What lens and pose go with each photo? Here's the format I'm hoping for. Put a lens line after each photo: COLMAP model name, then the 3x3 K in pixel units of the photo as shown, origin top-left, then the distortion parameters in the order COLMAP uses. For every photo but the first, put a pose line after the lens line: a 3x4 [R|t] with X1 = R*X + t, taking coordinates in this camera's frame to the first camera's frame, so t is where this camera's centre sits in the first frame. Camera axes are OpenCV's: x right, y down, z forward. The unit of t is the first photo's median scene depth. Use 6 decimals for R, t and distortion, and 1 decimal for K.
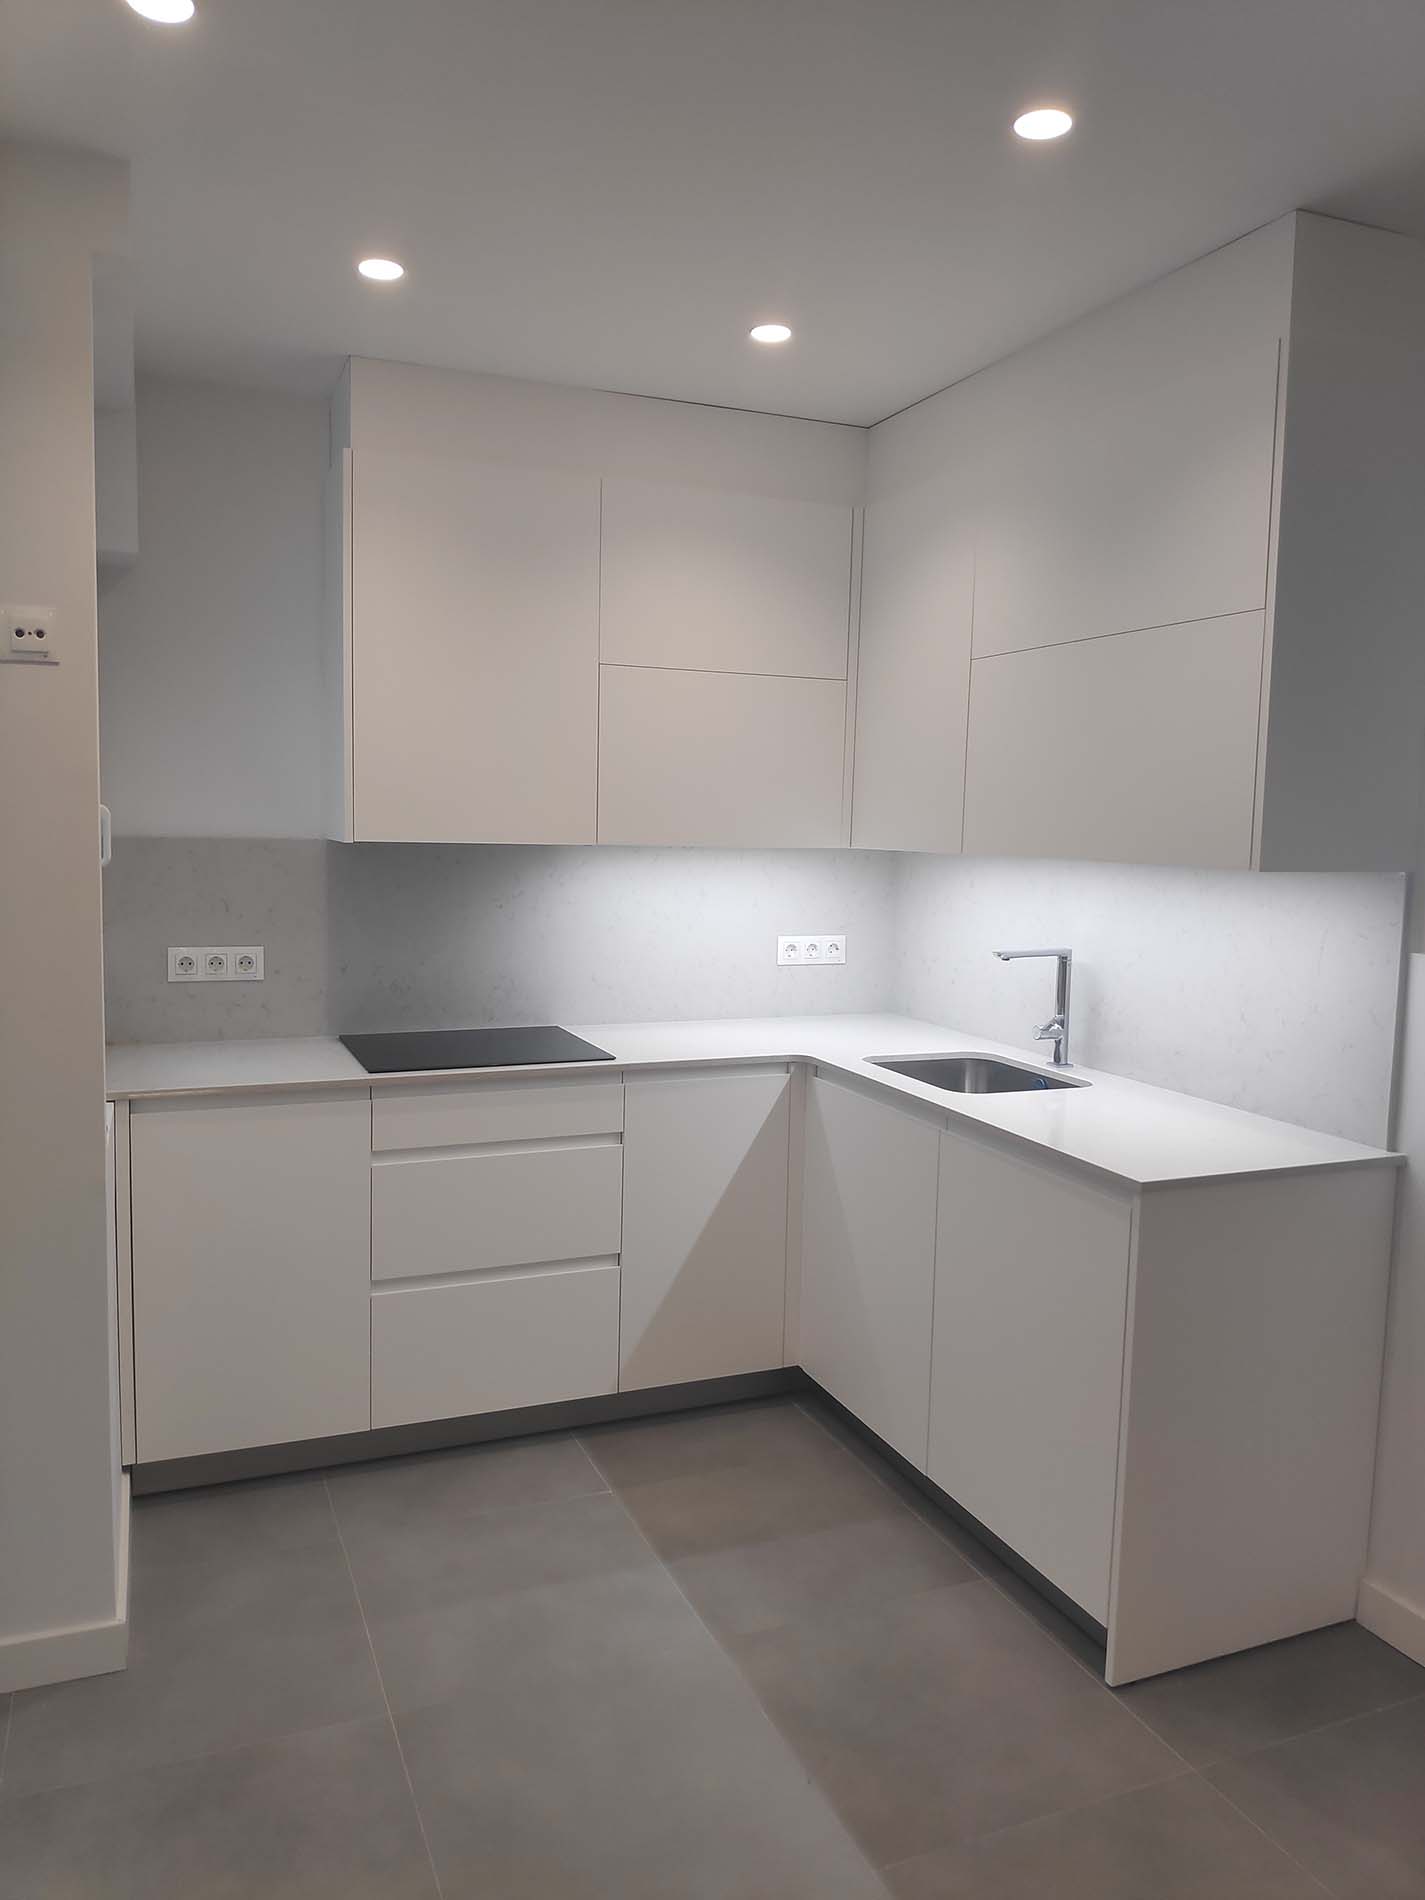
lens RADIAL K [[1379.0, 0, 712.5], [0, 1379.0, 950.0], [0, 0, 1]] dist [0.050372, -0.099858]
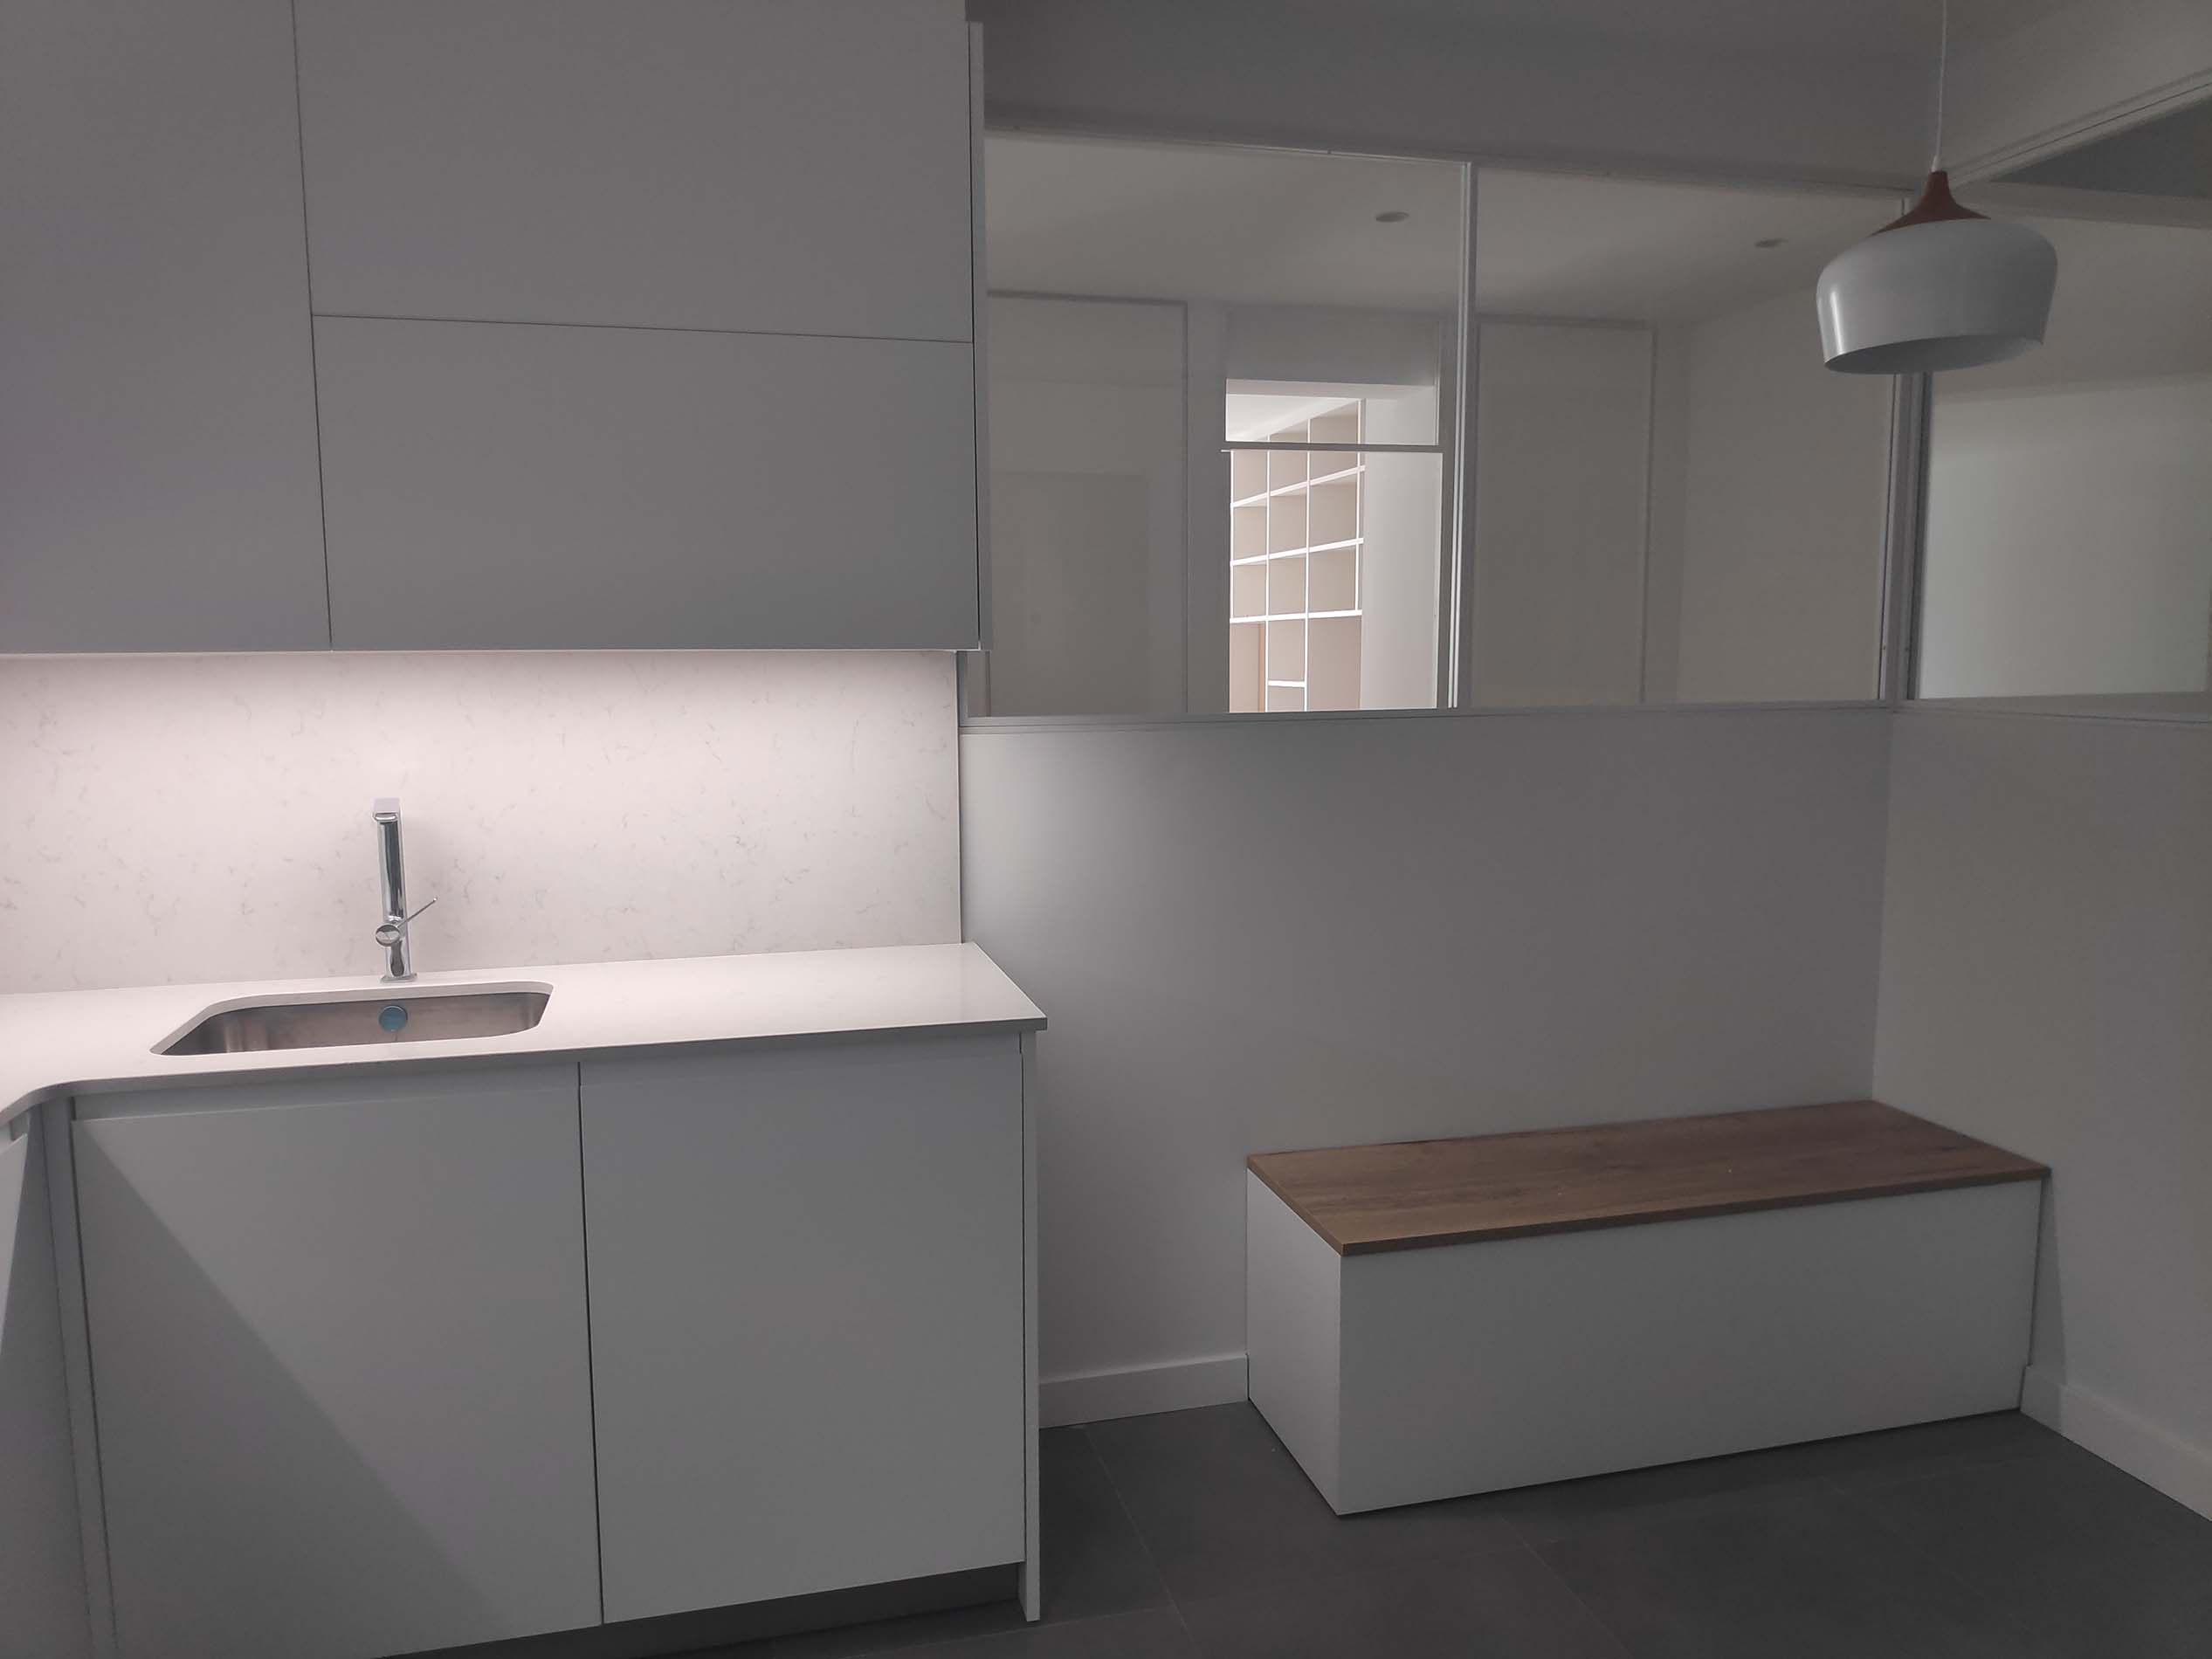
lens RADIAL K [[1605.4, 0, 1104.6], [0, 1605.4, 820.8], [0, 0, 1]] dist [0.050372, -0.099858]
pose [[0.133190, -0.131962, 0.982266, -0.509086], [0.103907, 0.987493, 0.118575, -0.052476], [-0.985629, 0.086271, 0.145236, 0.652872]]
